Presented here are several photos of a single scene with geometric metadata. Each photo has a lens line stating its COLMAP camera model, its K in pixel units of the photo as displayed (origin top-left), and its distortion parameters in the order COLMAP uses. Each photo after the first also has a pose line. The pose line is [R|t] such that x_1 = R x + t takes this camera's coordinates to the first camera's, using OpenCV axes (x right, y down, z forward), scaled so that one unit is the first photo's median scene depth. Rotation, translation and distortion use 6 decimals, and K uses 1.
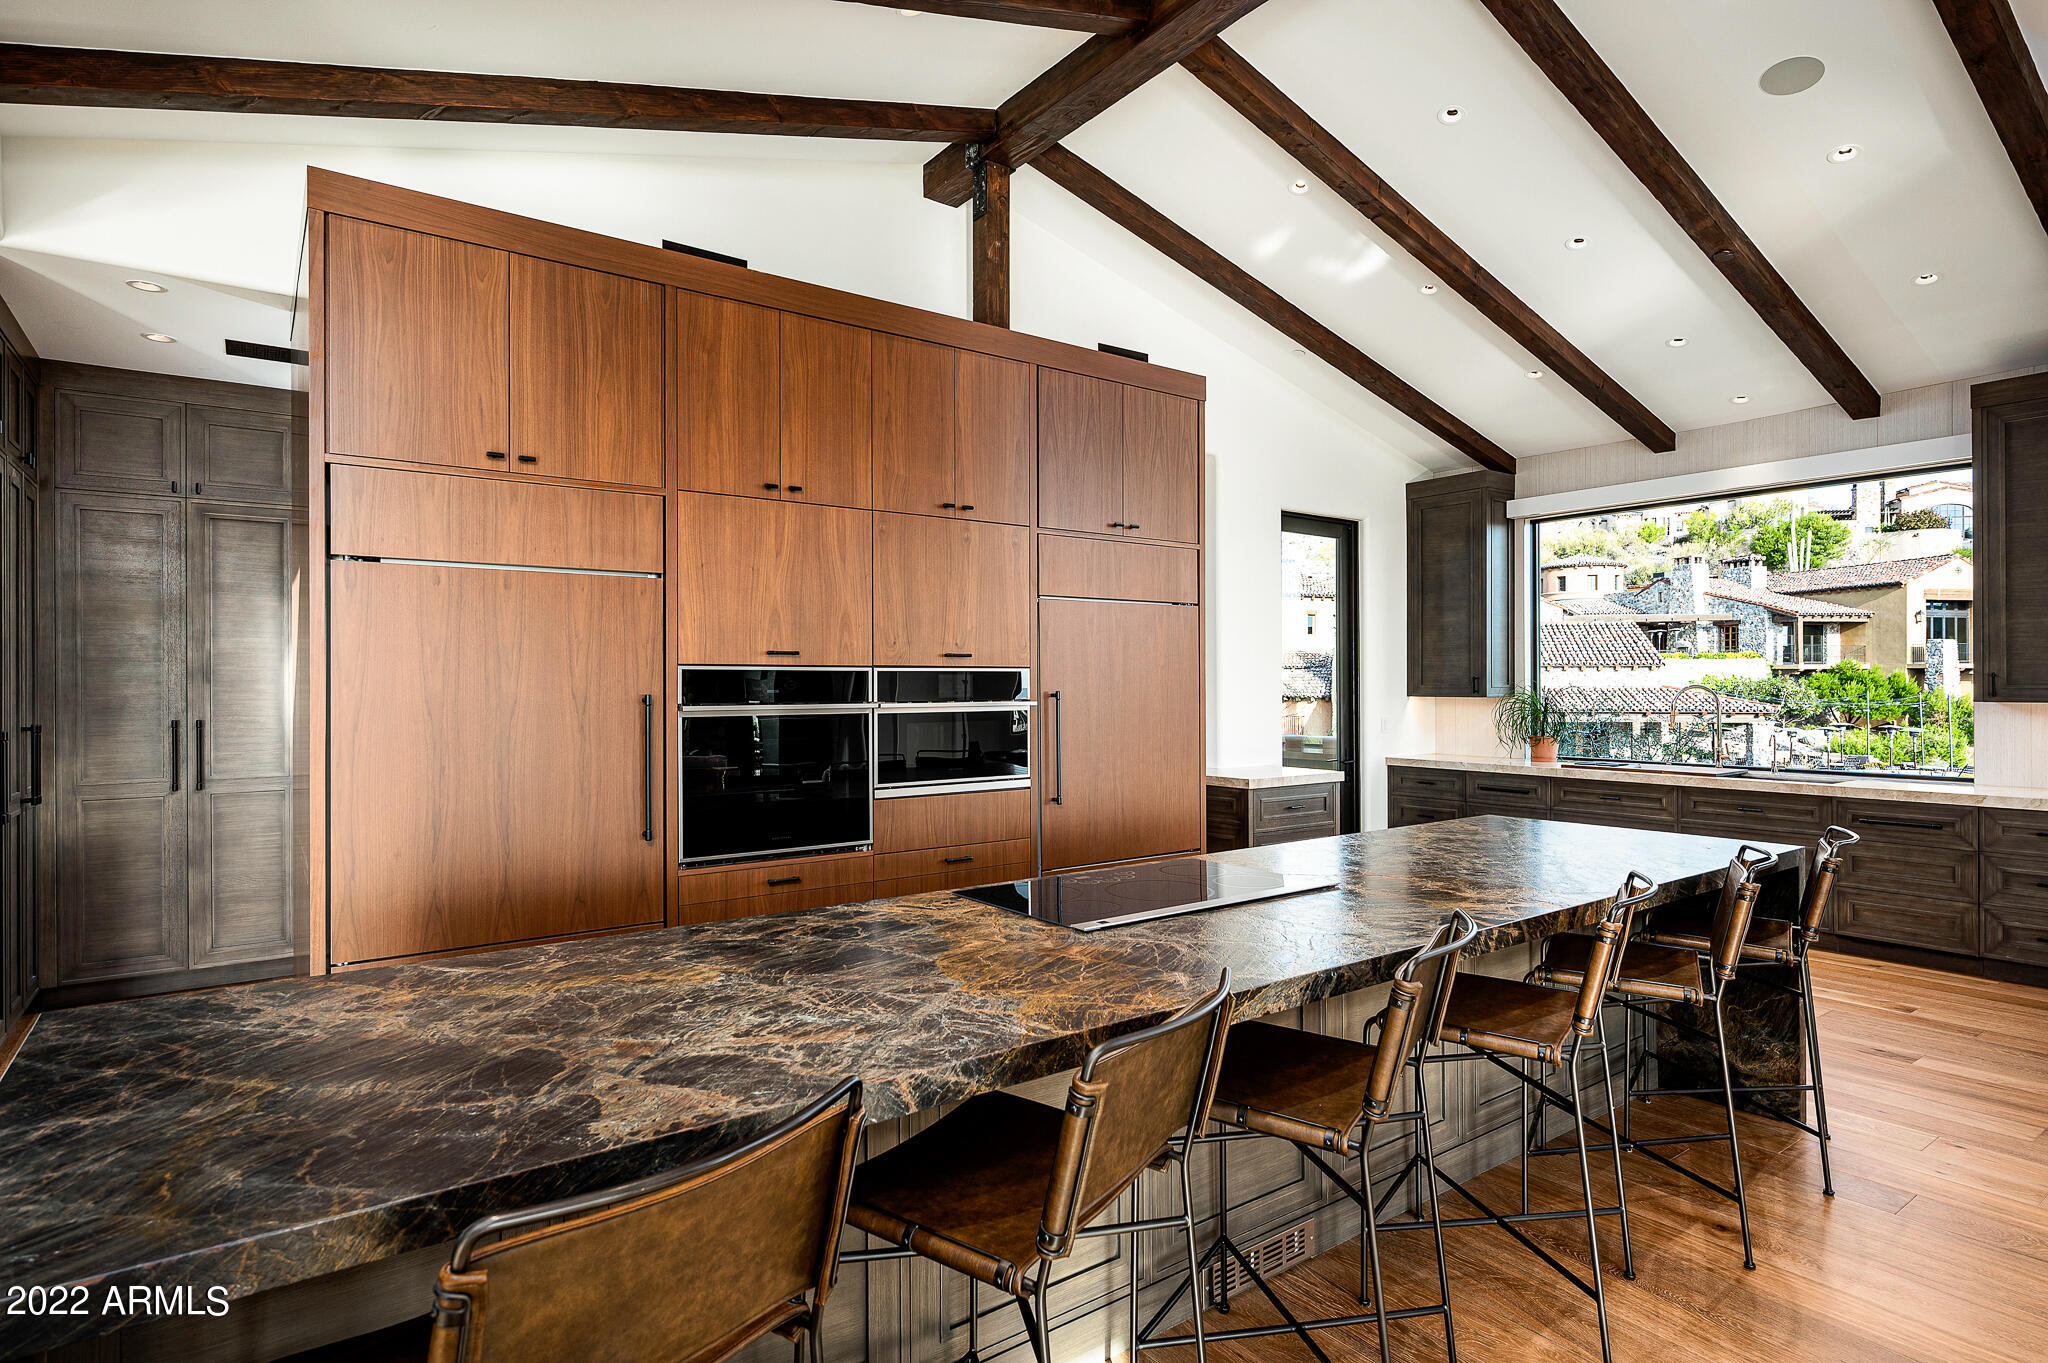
lens RADIAL K [[1064.7, 0, 1024.0], [0, 1064.7, 681.5], [0, 0, 1]] dist [0.000055, -0.000236]
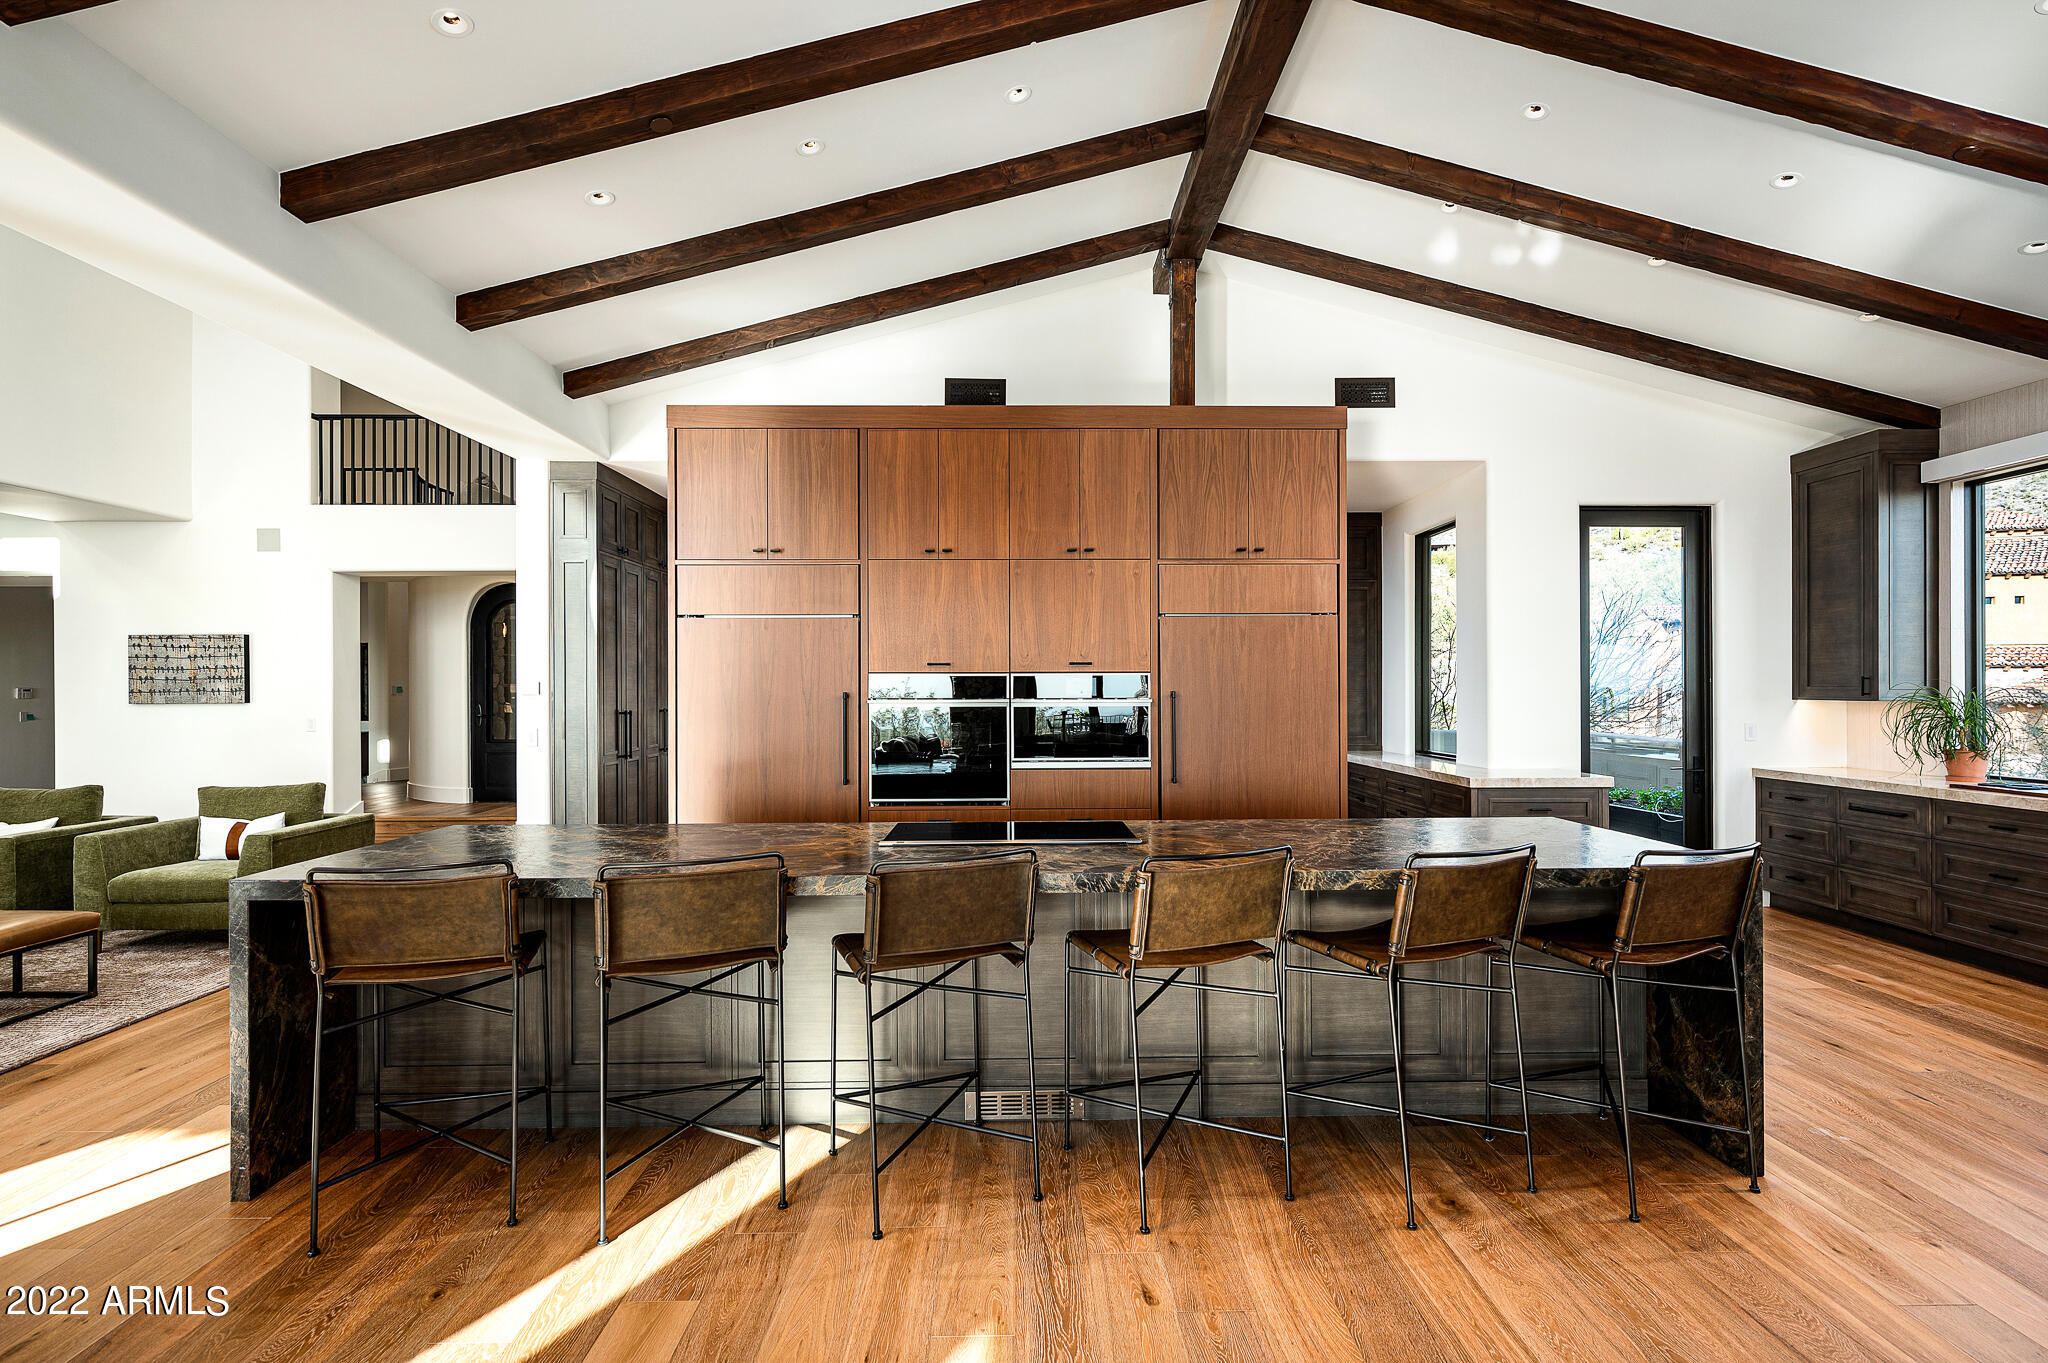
lens RADIAL K [[963.2, 0, 1035.0], [0, 963.2, 688.0], [0, 0, 1]] dist [0.001228, 0.000184]
pose [[0.820564, -0.000138, -0.571555, 0.572675], [0.001712, 0.999996, 0.002216, 0.002987], [0.571552, -0.002797, 0.820561, -0.006438]]
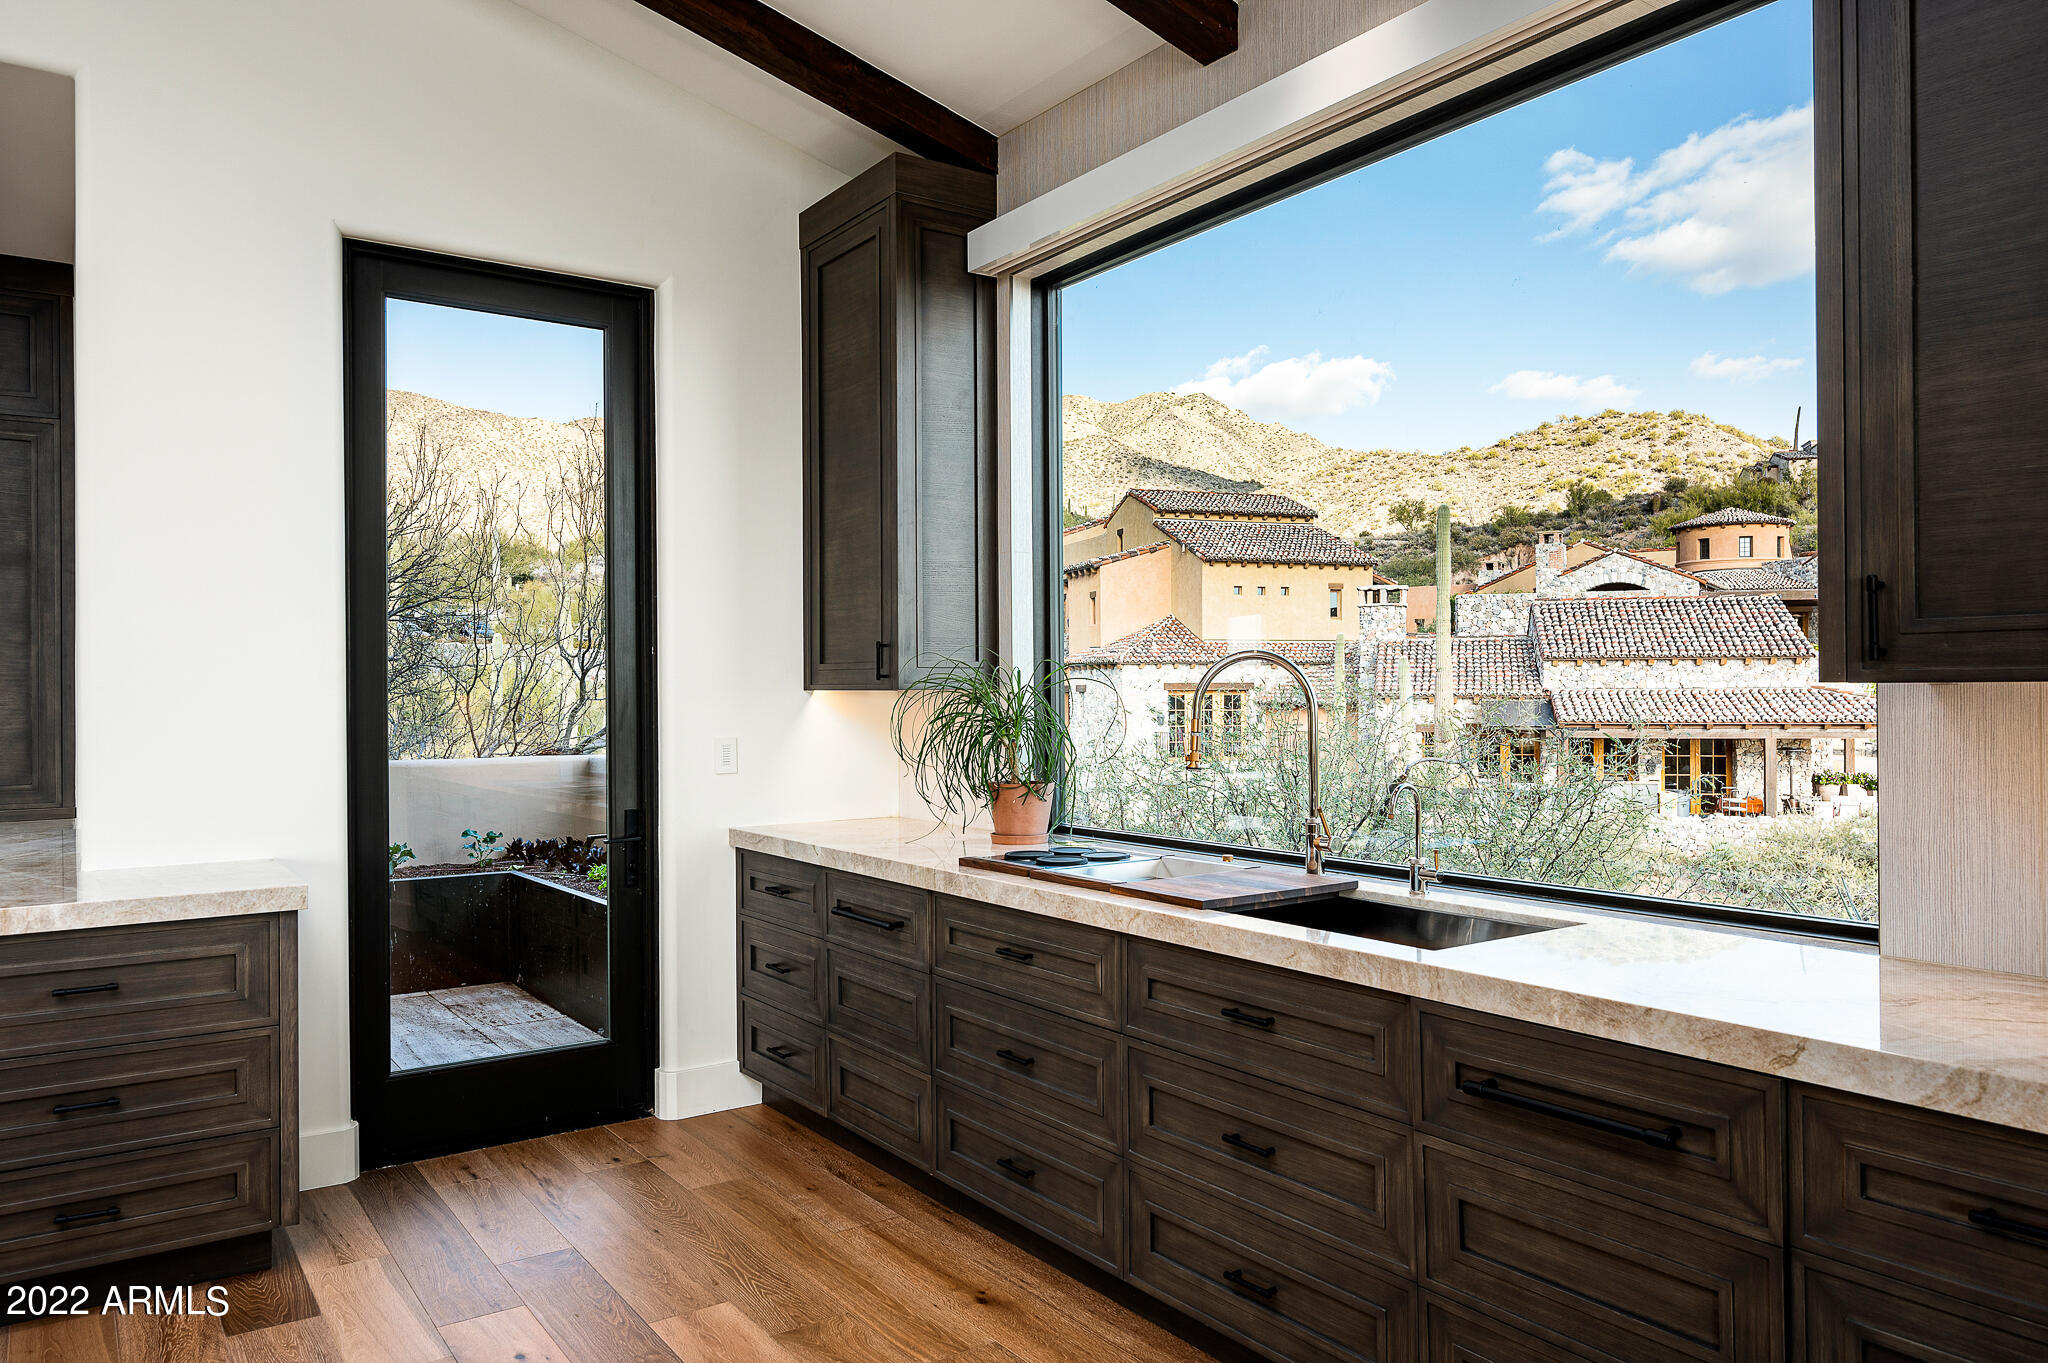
lens RADIAL K [[1376.0, 0, 1024.0], [0, 1376.0, 681.5], [0, 0, 1]] dist [-0.007998, -0.001889]
pose [[0.999843, -0.005830, -0.016711, 0.874617], [0.005742, 0.999970, -0.005279, 0.026301], [0.016741, 0.005182, 0.999846, 0.805808]]
